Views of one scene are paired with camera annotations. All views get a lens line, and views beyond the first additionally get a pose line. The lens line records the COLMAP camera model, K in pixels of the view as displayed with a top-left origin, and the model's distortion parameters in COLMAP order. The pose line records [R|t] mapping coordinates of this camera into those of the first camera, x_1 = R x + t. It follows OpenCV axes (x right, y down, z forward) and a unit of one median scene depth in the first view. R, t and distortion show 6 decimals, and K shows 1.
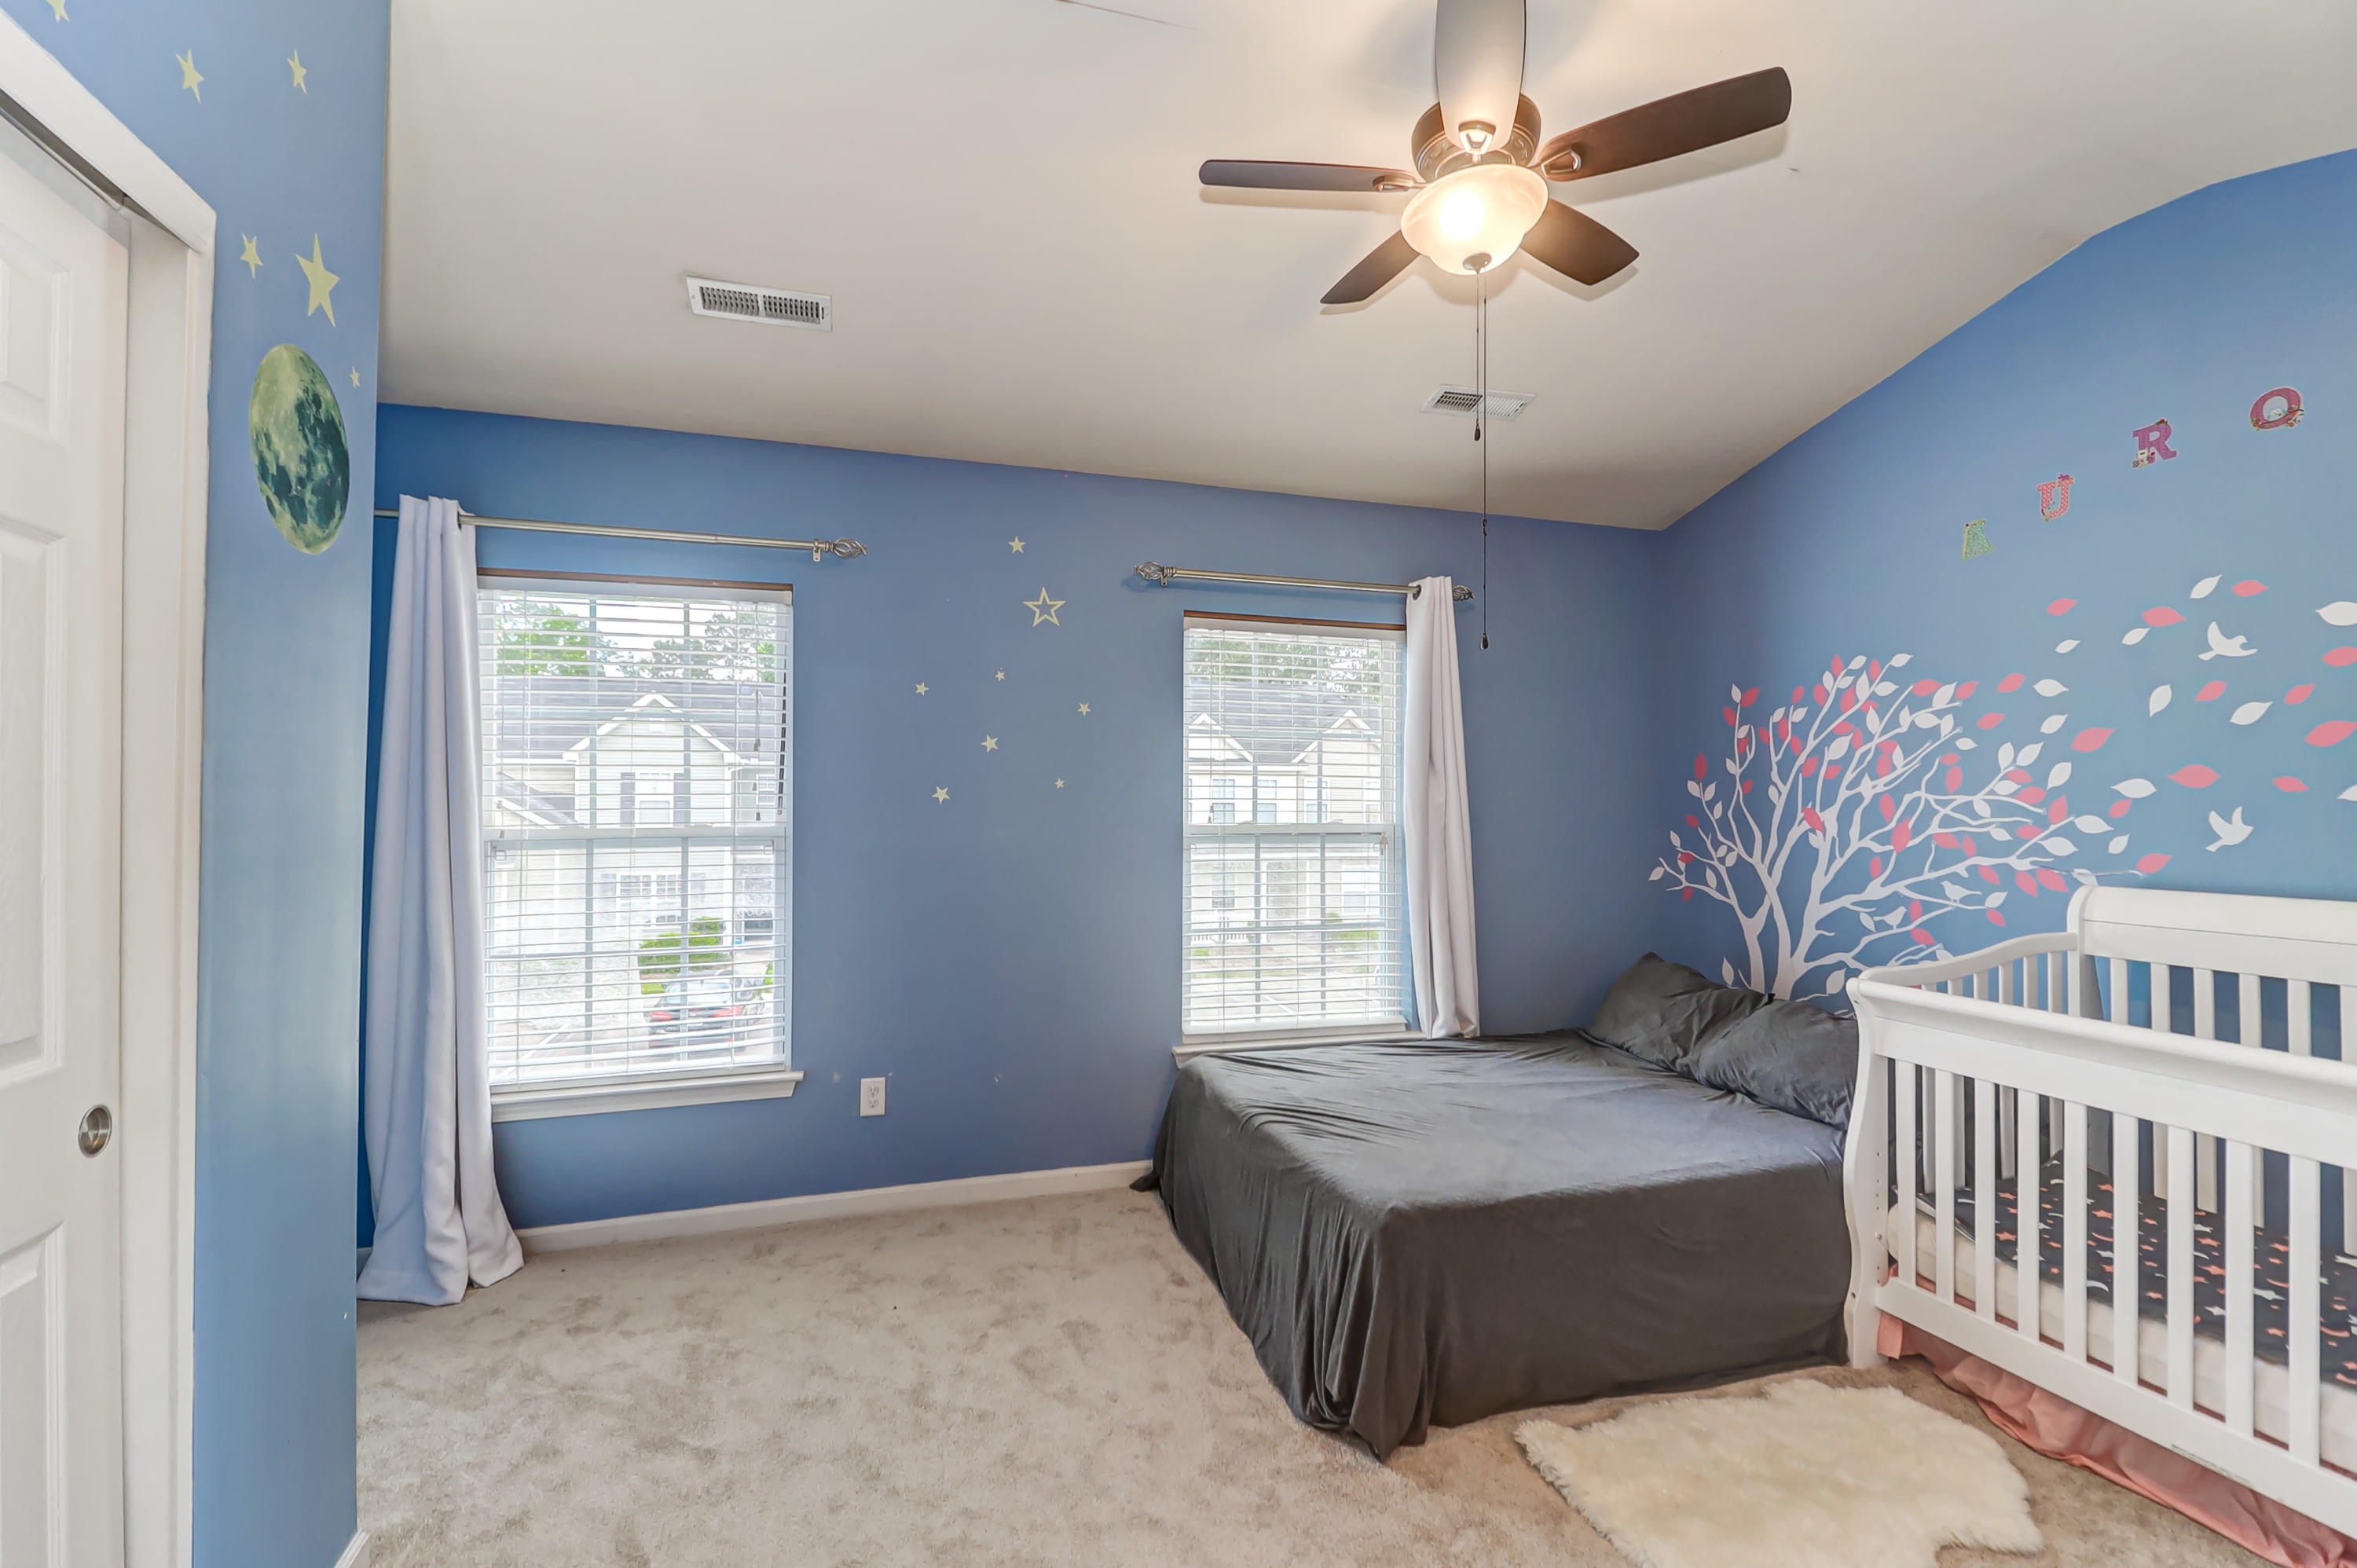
lens RADIAL K [[1083.4, 0, 1182.3], [0, 1083.4, 788.5], [0, 0, 1]] dist [0.011854, -0.004237]
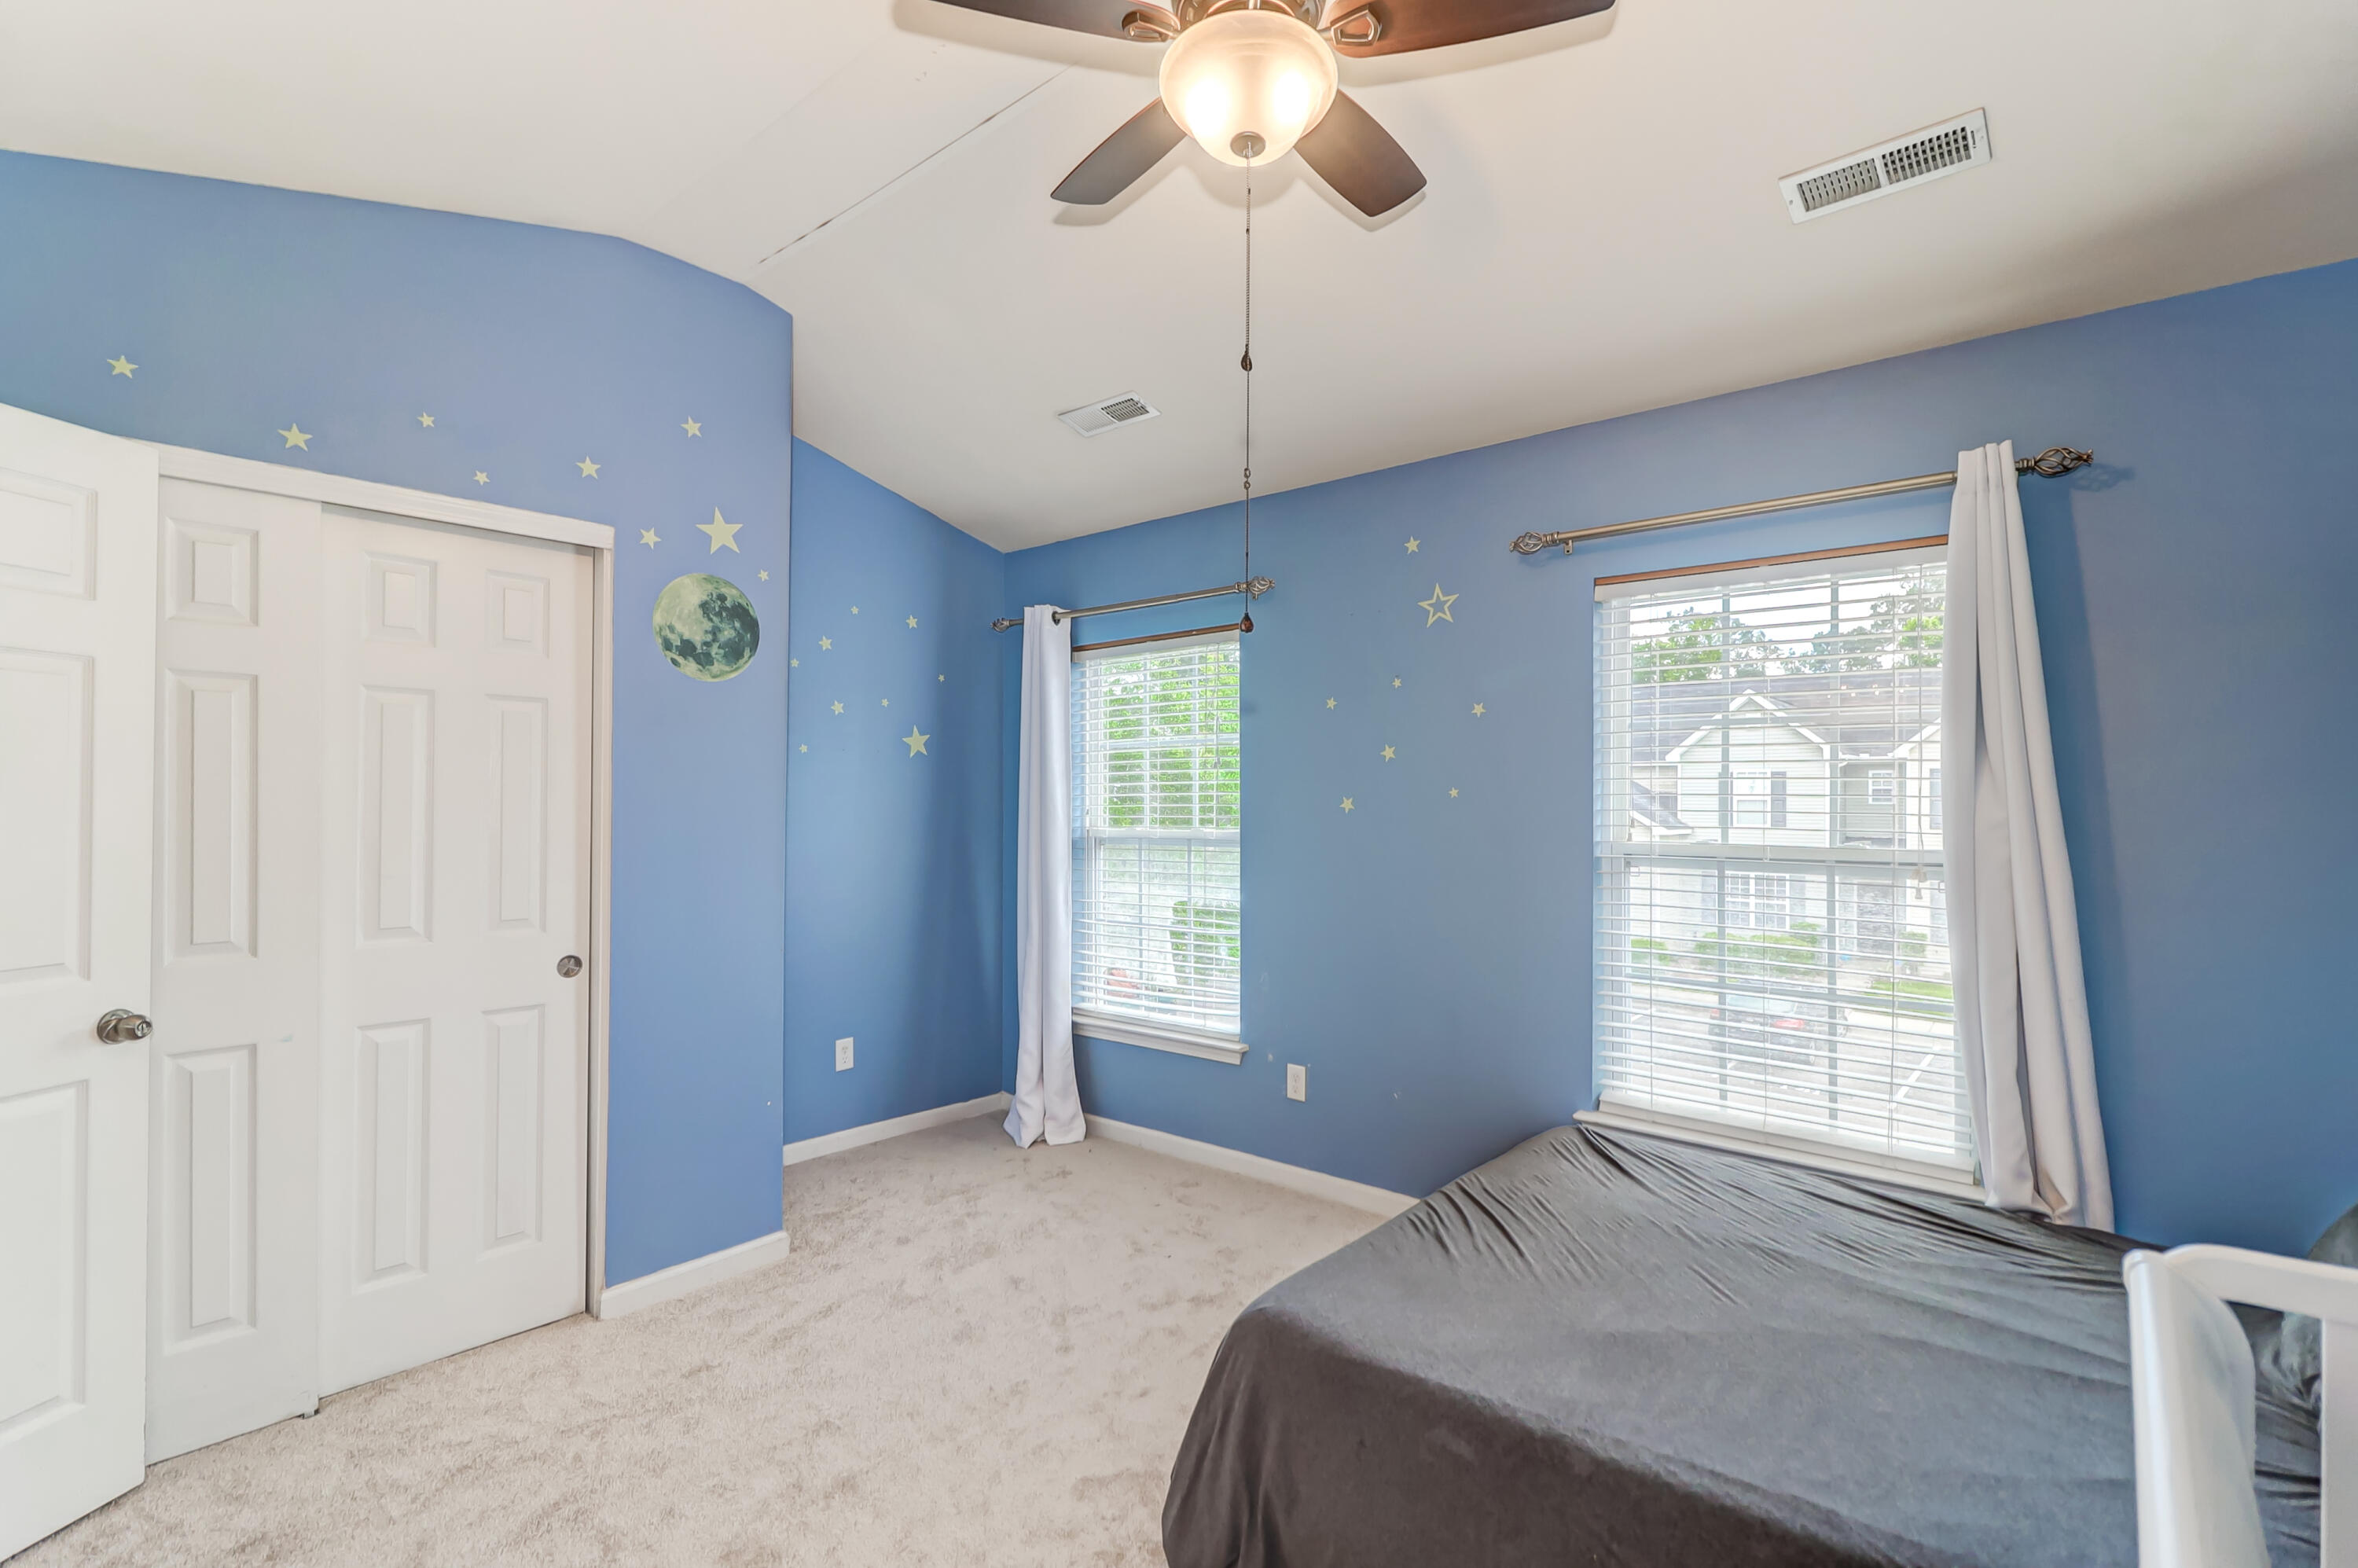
lens RADIAL K [[1083.9, 0, 1188.1], [0, 1083.9, 793.7], [0, 0, 1]] dist [0.011854, -0.004237]
pose [[0.540104, 0.000249, -0.841598, 0.582063], [0.011380, 0.999906, 0.007599, -0.014854], [0.841521, -0.013682, 0.540051, 0.332374]]
